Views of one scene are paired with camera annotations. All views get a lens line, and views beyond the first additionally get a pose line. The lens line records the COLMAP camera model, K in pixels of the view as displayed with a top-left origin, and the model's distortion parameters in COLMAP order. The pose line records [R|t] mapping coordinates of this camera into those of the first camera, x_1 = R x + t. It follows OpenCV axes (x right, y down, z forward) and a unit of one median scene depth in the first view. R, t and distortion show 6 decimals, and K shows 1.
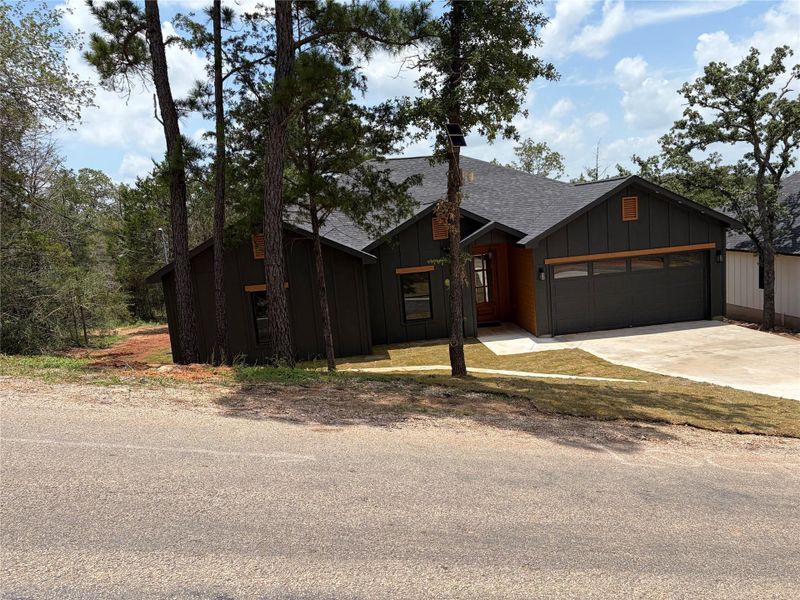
lens RADIAL K [[599.9, 0, 398.0], [0, 599.9, 315.1], [0, 0, 1]] dist [0.024858, -0.010895]
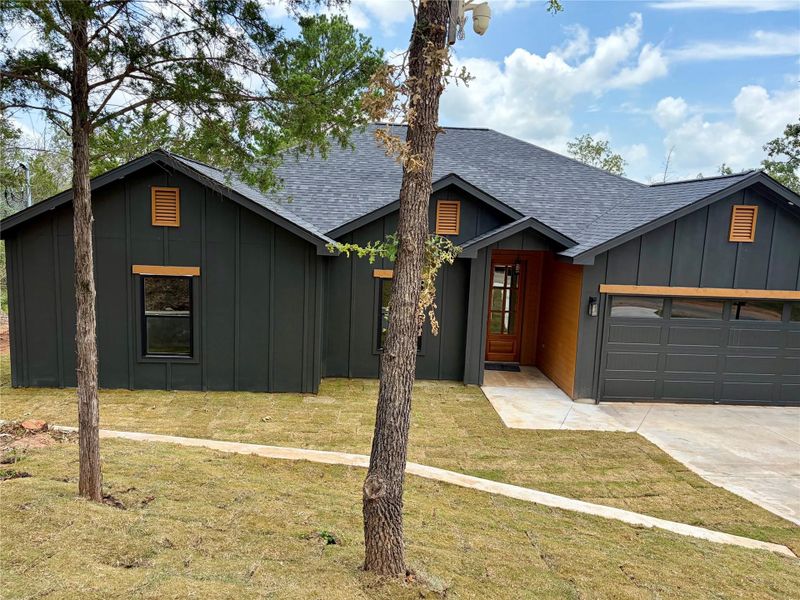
lens RADIAL K [[599.9, 0, 398.0], [0, 599.9, 315.1], [0, 0, 1]] dist [0.024858, -0.010895]
pose [[0.990429, 0.133037, -0.036763, 0.052344], [-0.133236, 0.991080, -0.003004, -0.027229], [0.036035, 0.007874, 0.999319, 0.320745]]
